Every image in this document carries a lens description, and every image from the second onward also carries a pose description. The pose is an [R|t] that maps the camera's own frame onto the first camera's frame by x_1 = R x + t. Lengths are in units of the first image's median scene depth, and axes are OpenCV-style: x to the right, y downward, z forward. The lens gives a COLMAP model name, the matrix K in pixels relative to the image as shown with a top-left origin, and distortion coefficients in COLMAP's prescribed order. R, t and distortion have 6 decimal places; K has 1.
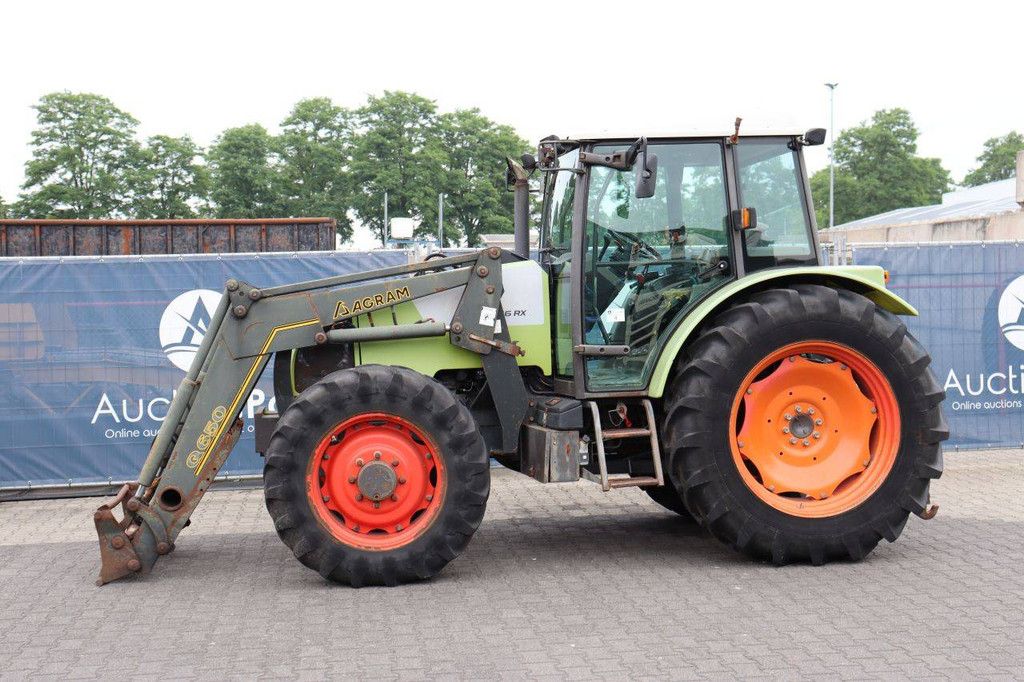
lens RADIAL K [[1348.7, 0, 512.0], [0, 1348.7, 341.0], [0, 0, 1]] dist [0.024915, 0.280245]
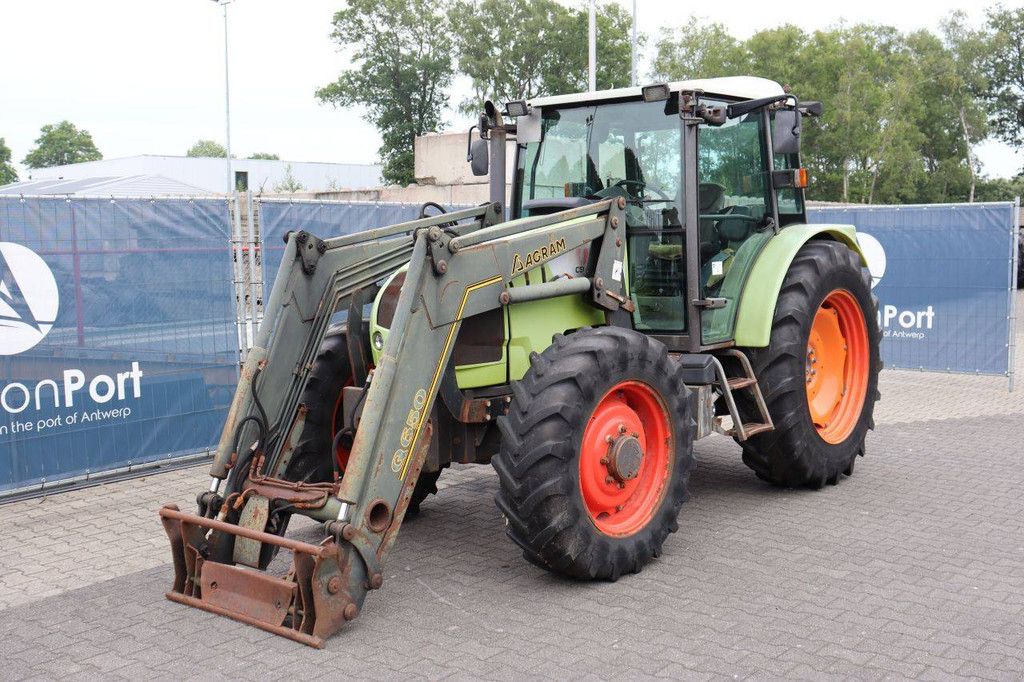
lens RADIAL K [[1128.8, 0, 528.3], [0, 1128.8, 339.7], [0, 0, 1]] dist [-0.056890, 0.172809]
pose [[0.722124, -0.051204, 0.689866, -0.608879], [0.023042, 0.998484, 0.049991, -0.011139], [-0.691380, -0.020204, 0.722209, 0.479911]]
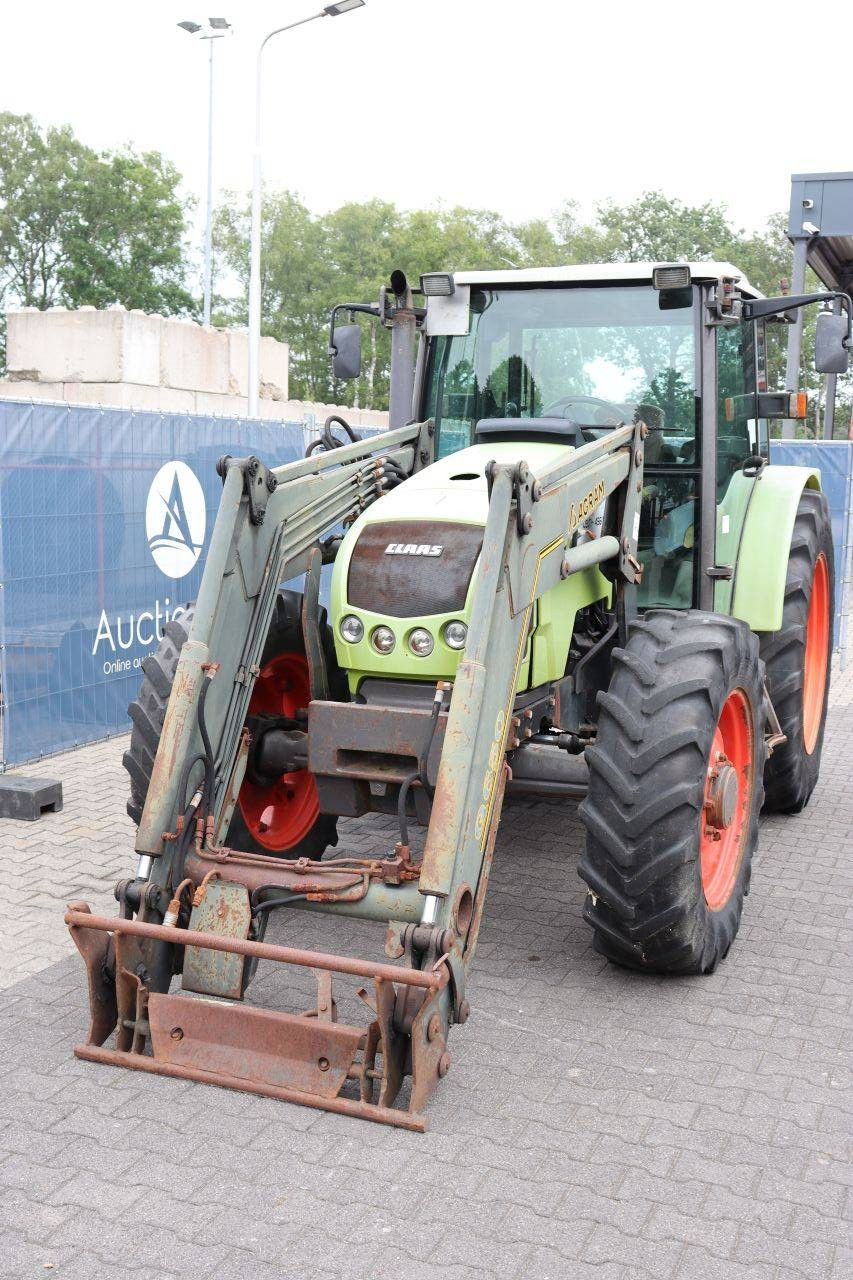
lens RADIAL K [[1411.0, 0, 426.5], [0, 1411.0, 640.0], [0, 0, 1]] dist [-0.056890, 0.172809]
pose [[0.491503, -0.077741, 0.867399, -0.677157], [-0.001809, 0.995914, 0.090285, -0.025386], [-0.870874, -0.045944, 0.489354, 0.753590]]
